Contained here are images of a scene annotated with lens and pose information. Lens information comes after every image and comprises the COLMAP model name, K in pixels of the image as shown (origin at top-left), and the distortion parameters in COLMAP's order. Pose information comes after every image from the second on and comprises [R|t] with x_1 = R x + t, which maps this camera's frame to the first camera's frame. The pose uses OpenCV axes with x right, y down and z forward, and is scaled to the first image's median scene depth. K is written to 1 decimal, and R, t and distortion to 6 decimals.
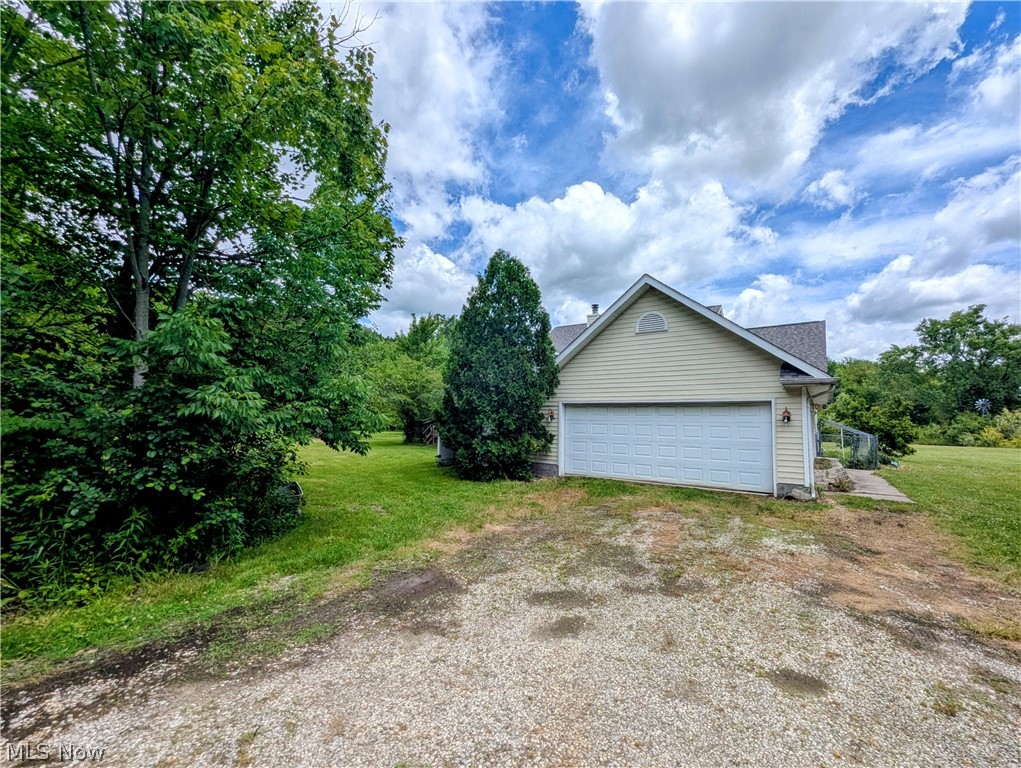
lens RADIAL K [[428.5, 0, 517.0], [0, 428.5, 408.1], [0, 0, 1]] dist [-0.000223, 0.000148]
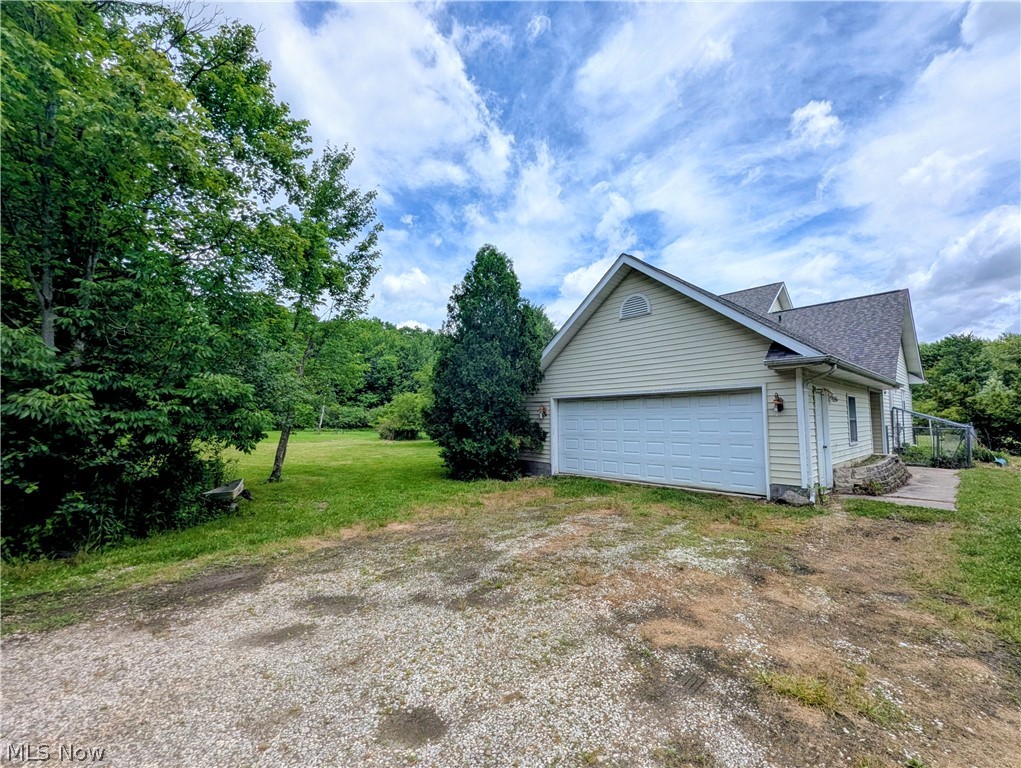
lens RADIAL K [[428.5, 0, 517.0], [0, 428.5, 408.1], [0, 0, 1]] dist [-0.000223, 0.000148]
pose [[0.978219, -0.028929, -0.205551, 0.523236], [0.028857, 0.999578, -0.003350, 0.025243], [0.205561, -0.002655, 0.978641, 0.128689]]
